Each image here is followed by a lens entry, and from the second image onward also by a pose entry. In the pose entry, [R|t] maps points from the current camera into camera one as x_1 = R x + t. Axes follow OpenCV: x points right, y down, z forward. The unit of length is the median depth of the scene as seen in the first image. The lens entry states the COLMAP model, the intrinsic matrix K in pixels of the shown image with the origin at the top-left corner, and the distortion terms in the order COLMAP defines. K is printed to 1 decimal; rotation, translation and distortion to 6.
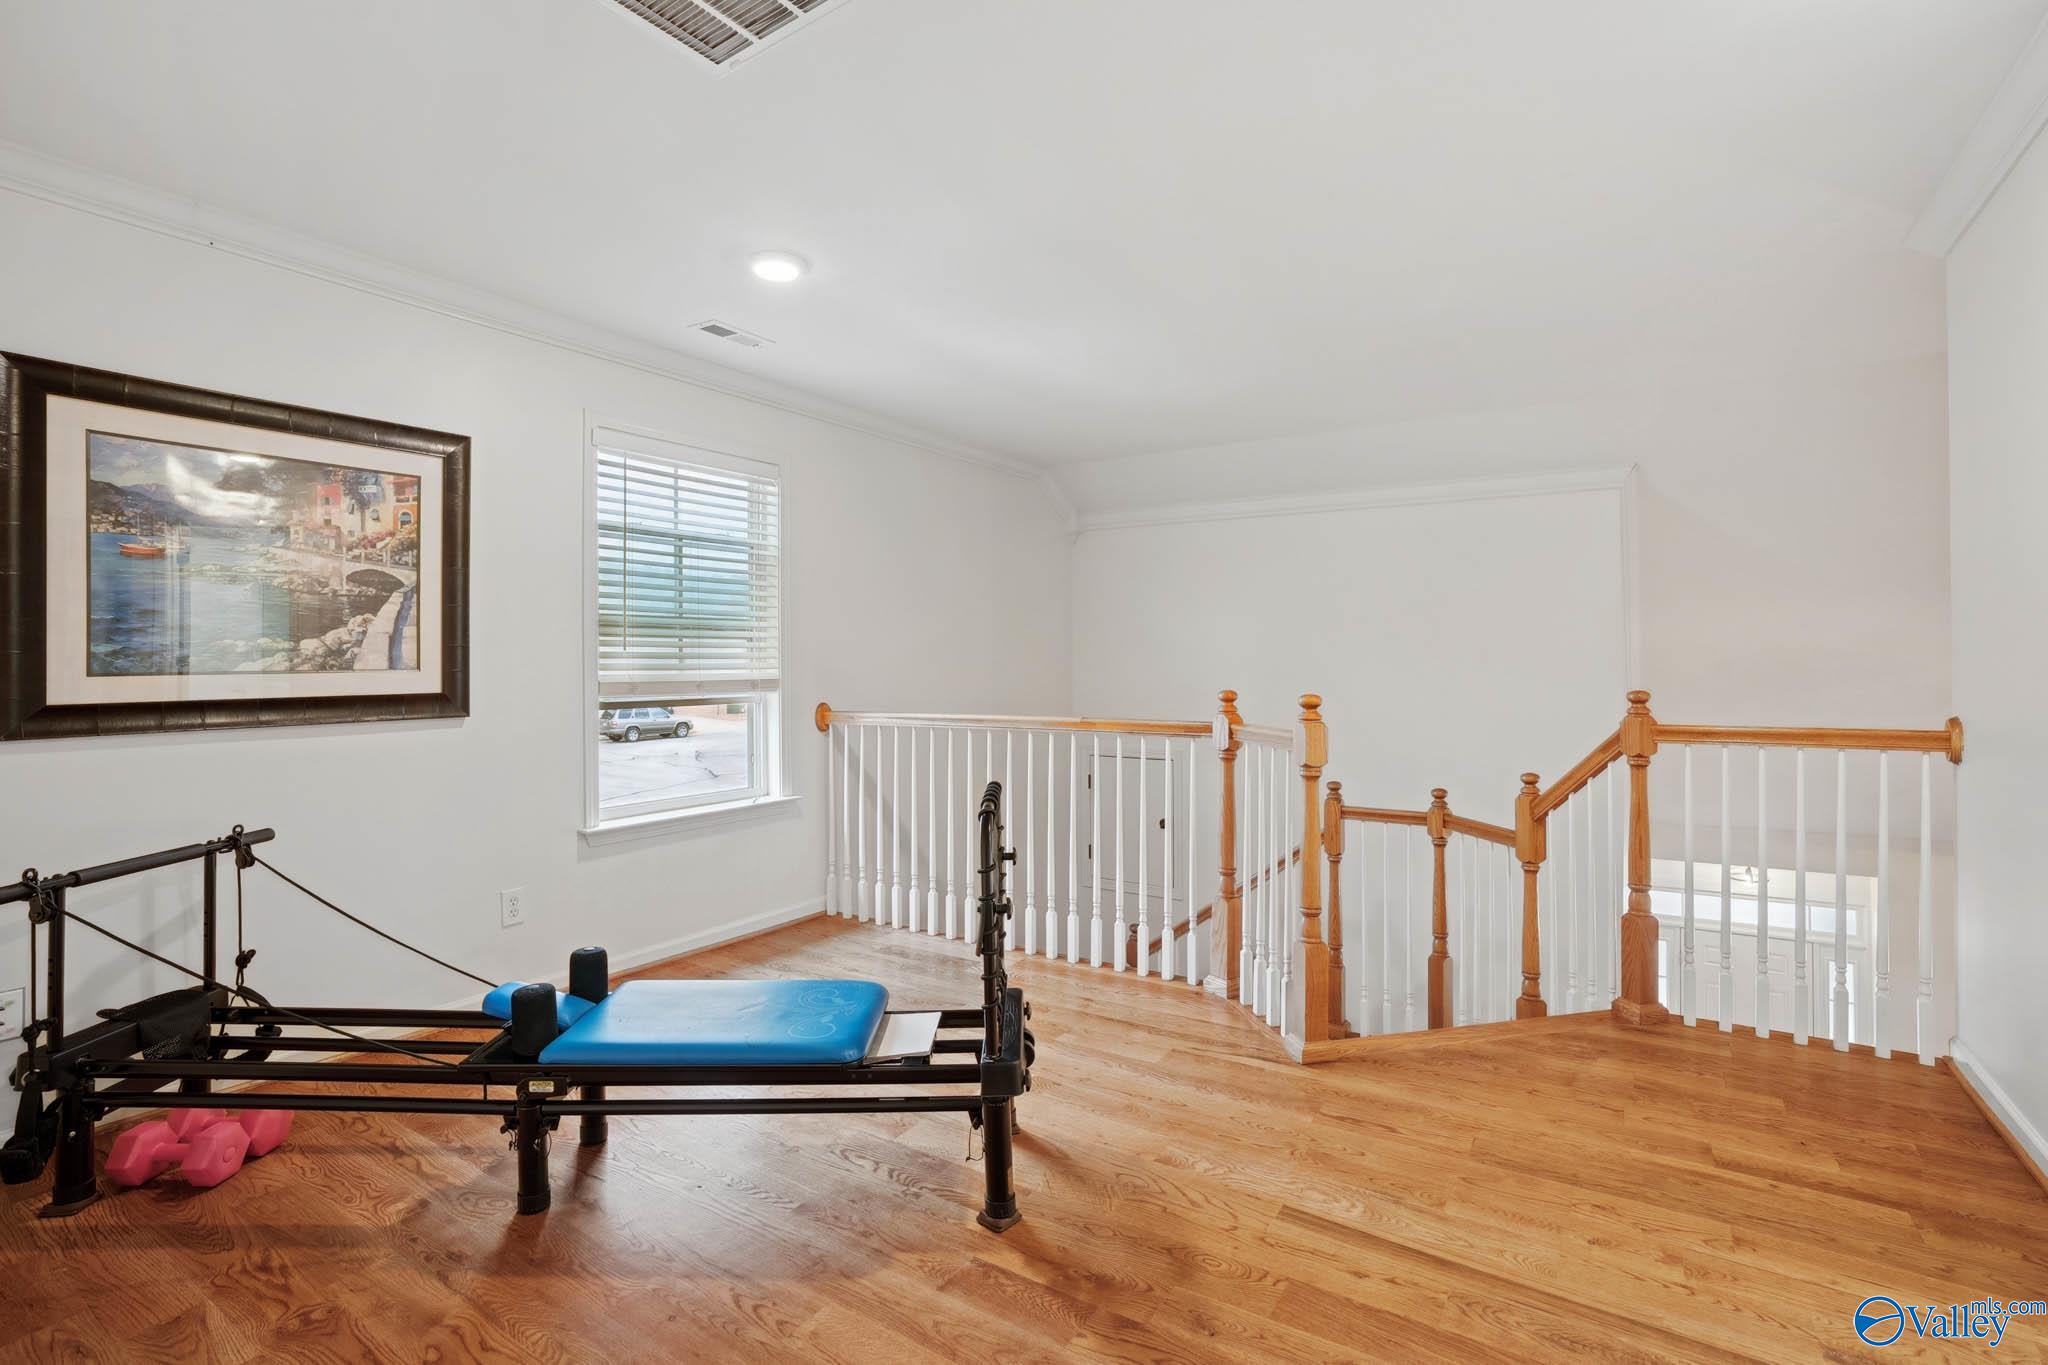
lens RADIAL K [[953.5, 0, 1030.7], [0, 953.5, 677.3], [0, 0, 1]] dist [-0.076497, 0.031555]
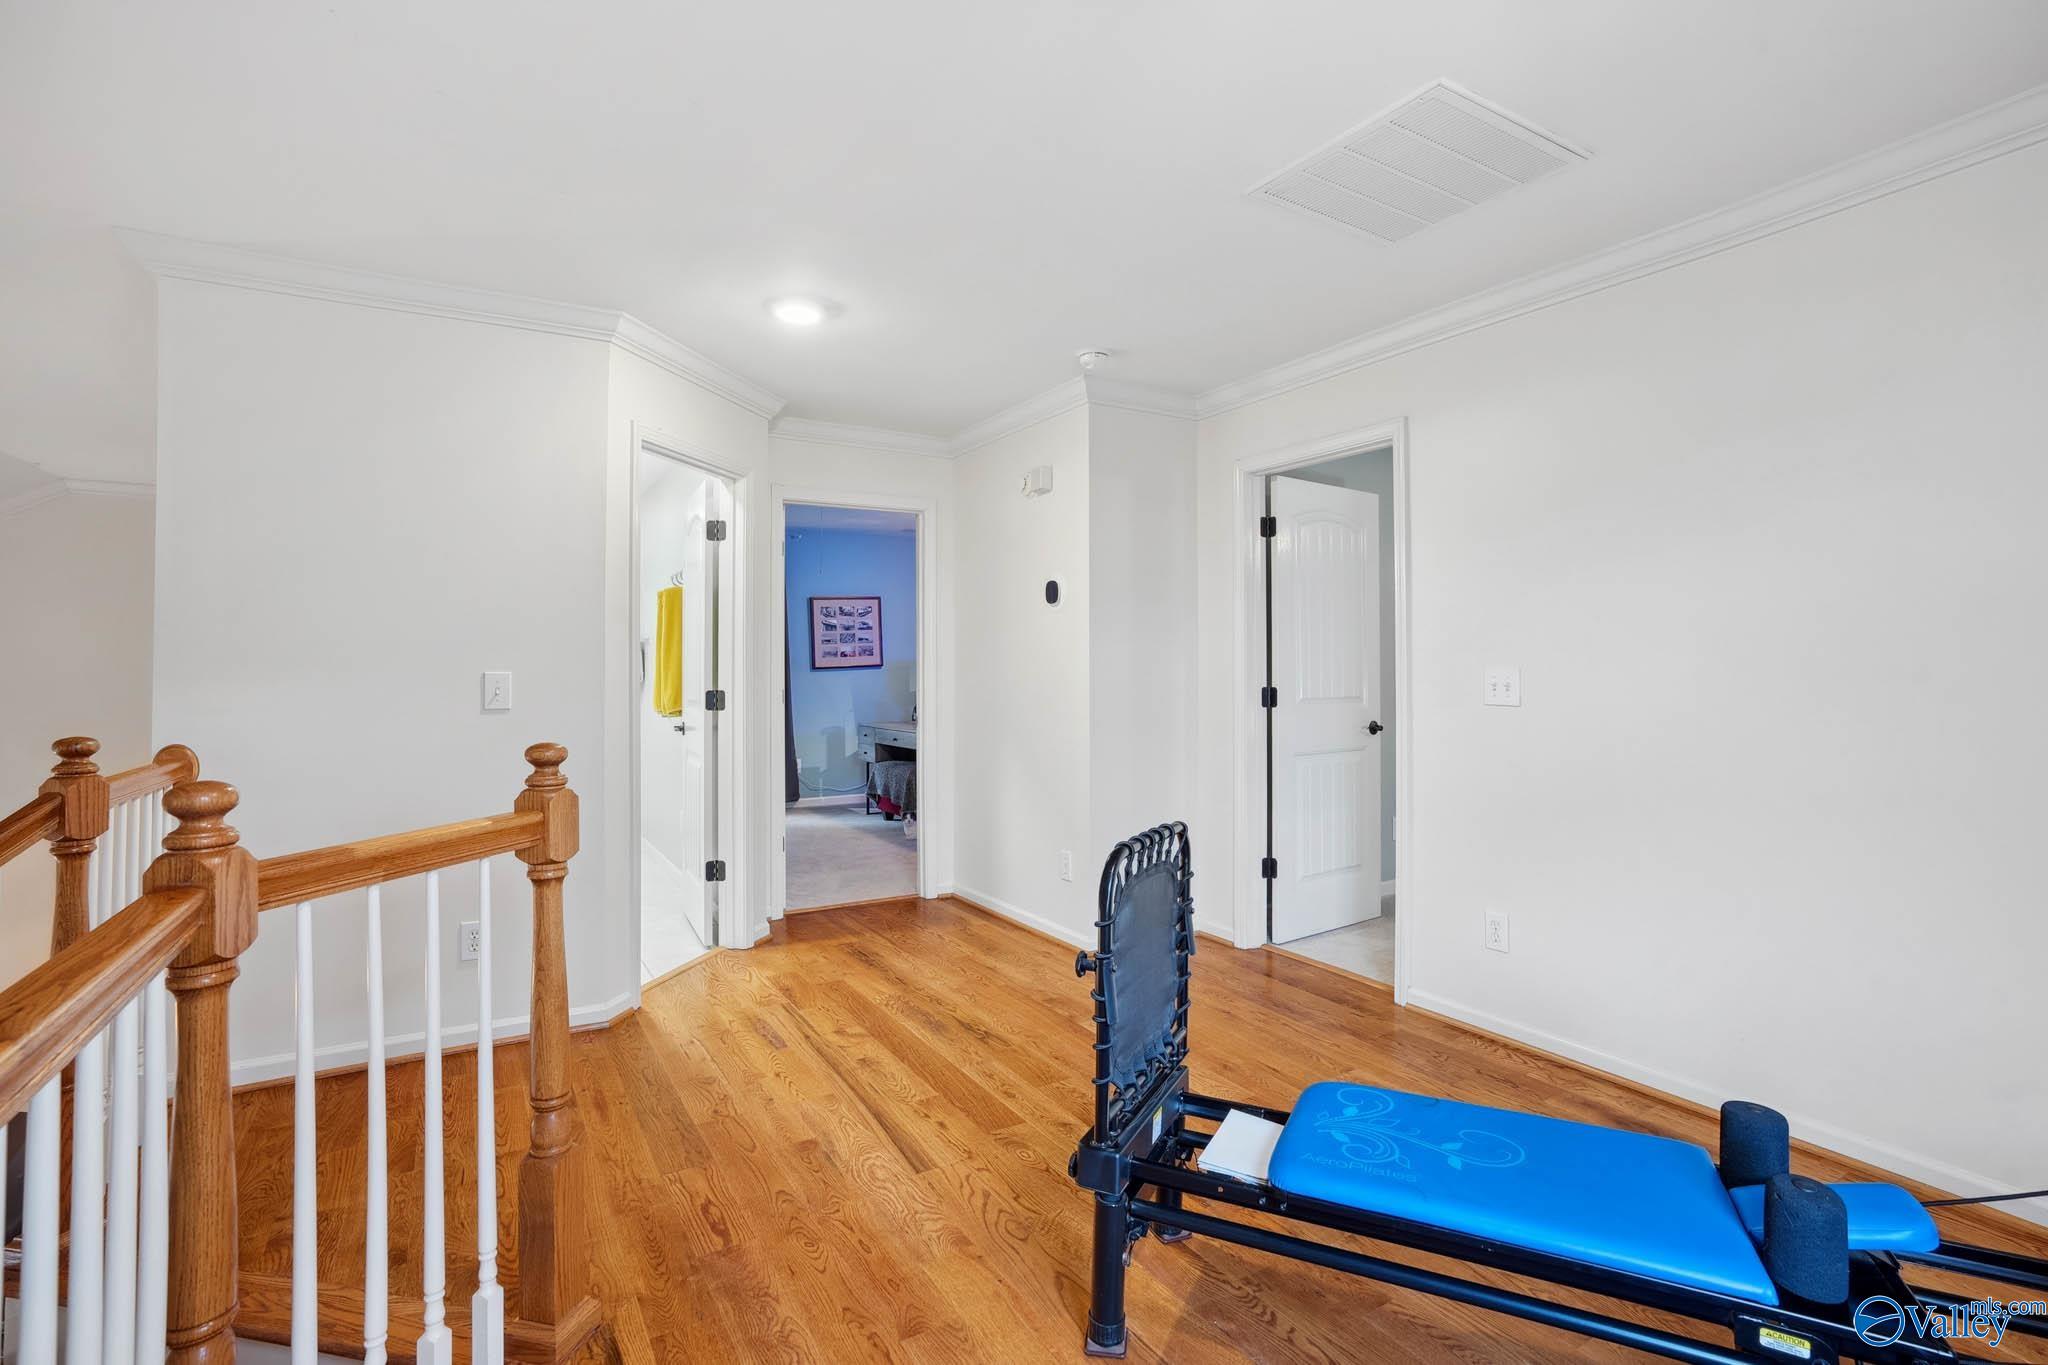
lens RADIAL K [[953.5, 0, 1030.7], [0, 953.5, 677.3], [0, 0, 1]] dist [-0.076497, 0.031555]
pose [[-0.904026, 0.009353, 0.427376, -0.307959], [0.017223, 0.999746, 0.014552, -0.034386], [-0.427131, 0.020516, -0.903957, 1.808114]]
